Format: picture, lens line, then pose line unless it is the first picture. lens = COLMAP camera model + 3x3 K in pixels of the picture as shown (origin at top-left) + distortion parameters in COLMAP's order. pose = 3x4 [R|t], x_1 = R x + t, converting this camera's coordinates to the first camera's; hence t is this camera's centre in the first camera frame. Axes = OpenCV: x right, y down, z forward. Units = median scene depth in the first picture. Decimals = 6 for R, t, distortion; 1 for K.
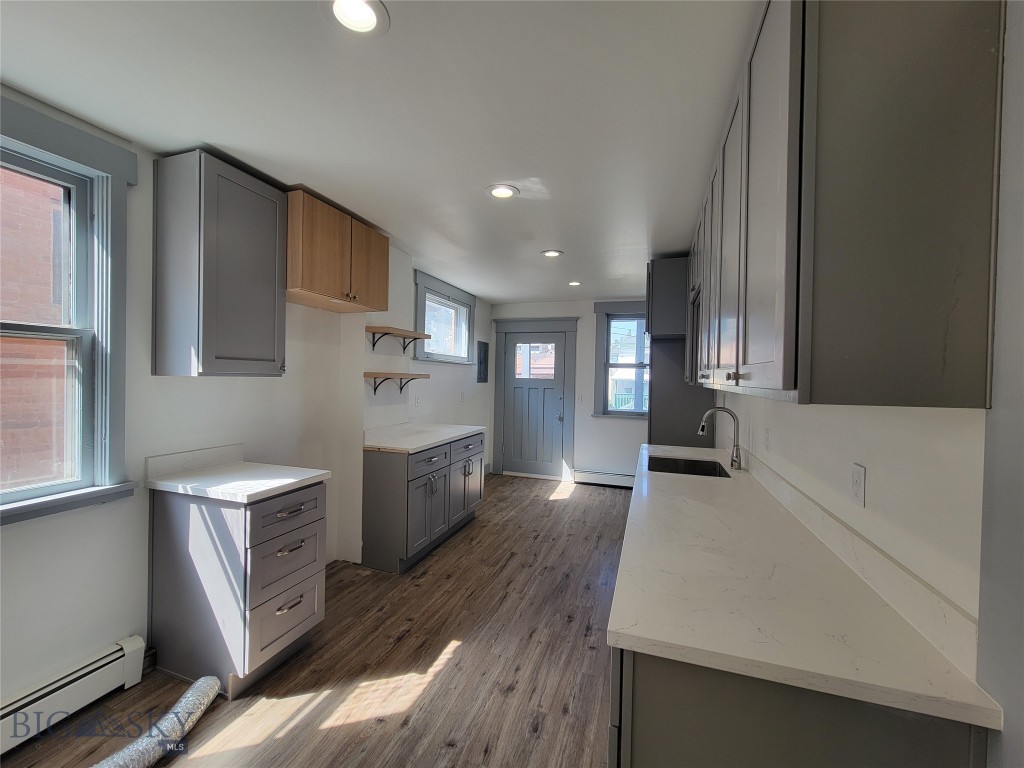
lens RADIAL K [[417.5, 0, 512.3], [0, 417.5, 384.1], [0, 0, 1]] dist [0.000590, -0.000987]
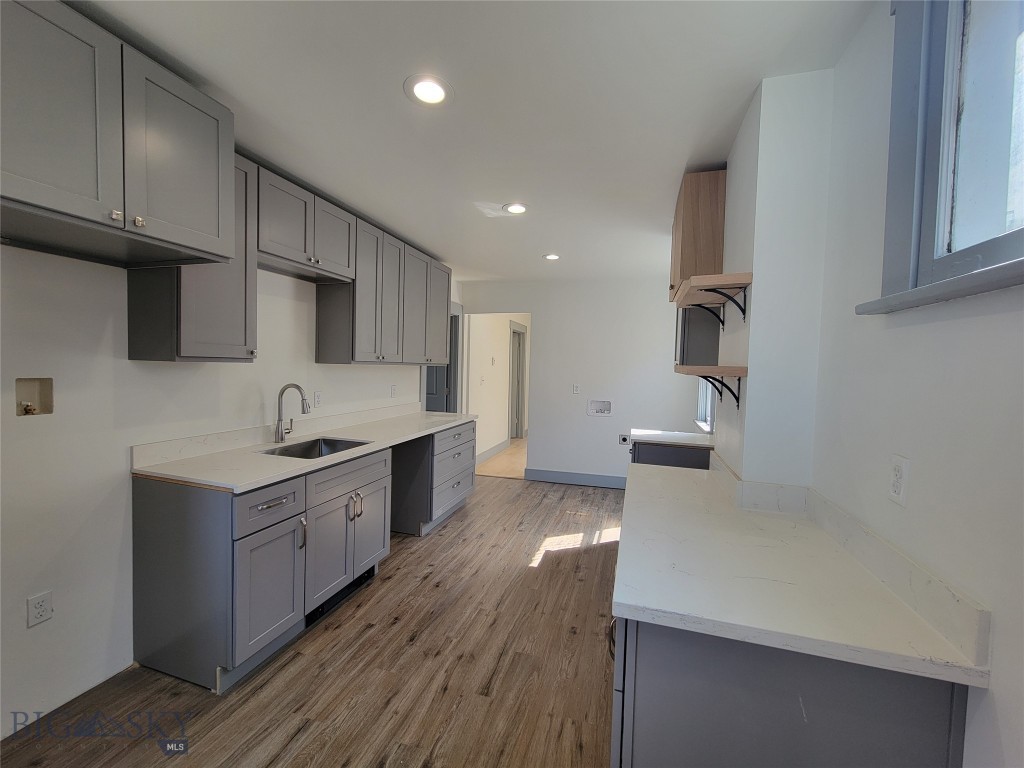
lens RADIAL K [[417.5, 0, 509.7], [0, 417.5, 382.1], [0, 0, 1]] dist [0.000590, -0.000987]
pose [[-0.998543, -0.046435, -0.027483, 0.004804], [-0.047835, 0.997465, 0.052685, -0.022454], [0.024967, 0.053923, -0.998233, 1.617007]]
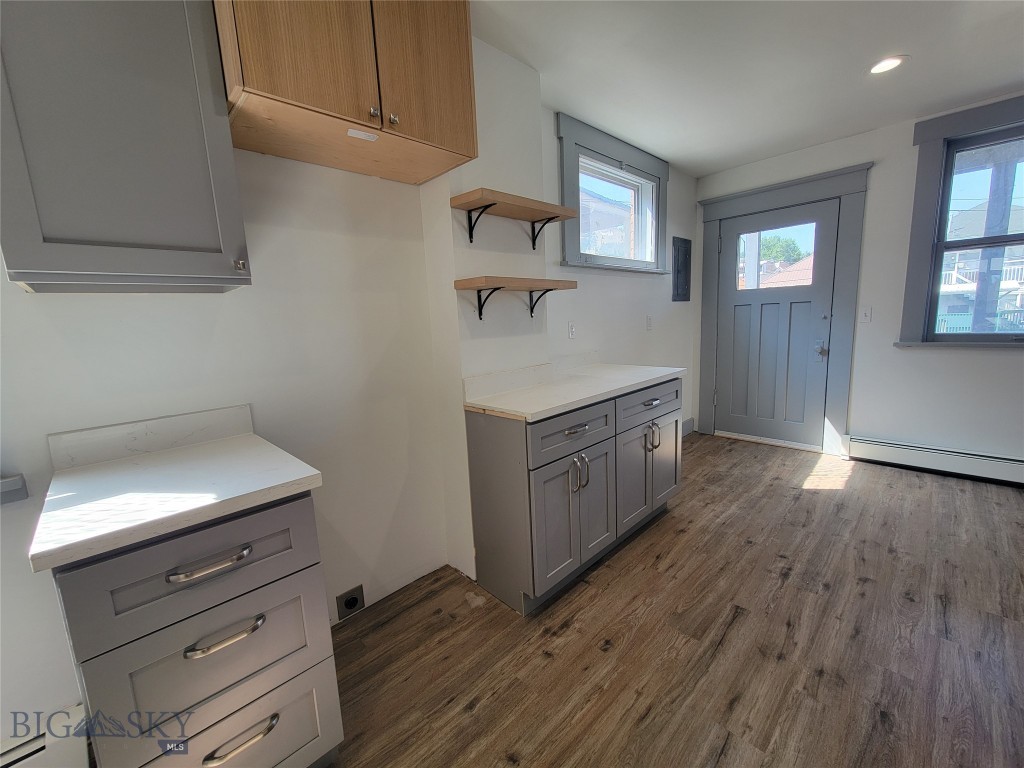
lens RADIAL K [[417.5, 0, 509.5], [0, 417.5, 382.0], [0, 0, 1]] dist [0.000590, -0.000987]
pose [[0.889119, 0.005549, -0.457642, -0.016806], [0.060249, 0.989805, 0.129055, 0.039363], [0.453692, -0.142318, 0.879721, 0.476890]]
